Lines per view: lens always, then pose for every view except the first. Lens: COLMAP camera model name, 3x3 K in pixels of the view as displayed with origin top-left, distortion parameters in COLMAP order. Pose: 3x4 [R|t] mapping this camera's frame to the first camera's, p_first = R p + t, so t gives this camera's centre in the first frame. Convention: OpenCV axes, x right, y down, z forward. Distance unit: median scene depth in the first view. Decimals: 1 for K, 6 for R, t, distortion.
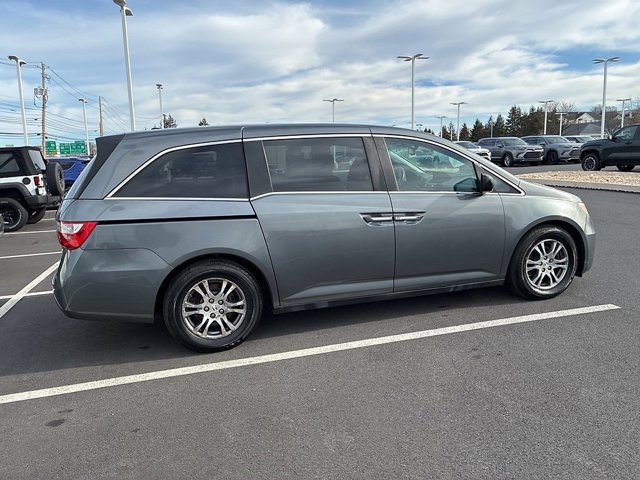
lens RADIAL K [[487.1, 0, 320.4], [0, 487.1, 228.0], [0, 0, 1]] dist [0.043365, -0.065187]
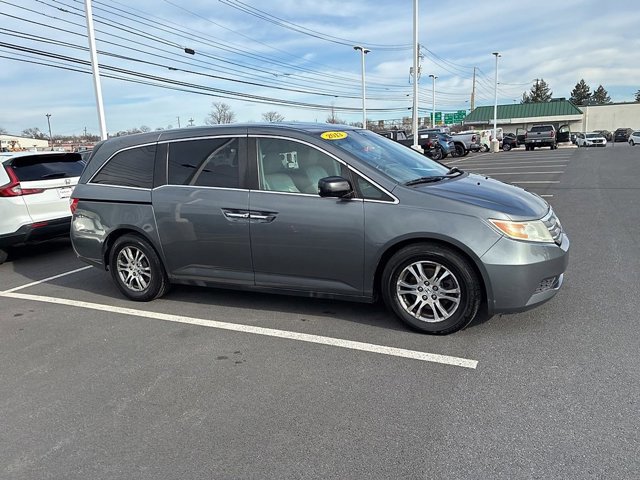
lens RADIAL K [[487.1, 0, 320.4], [0, 487.1, 228.0], [0, 0, 1]] dist [0.043365, -0.065187]
pose [[0.729568, 0.117717, -0.673701, 0.993655], [-0.073406, 0.992863, 0.093992, -0.105977], [0.679957, -0.019119, 0.733003, 0.339871]]
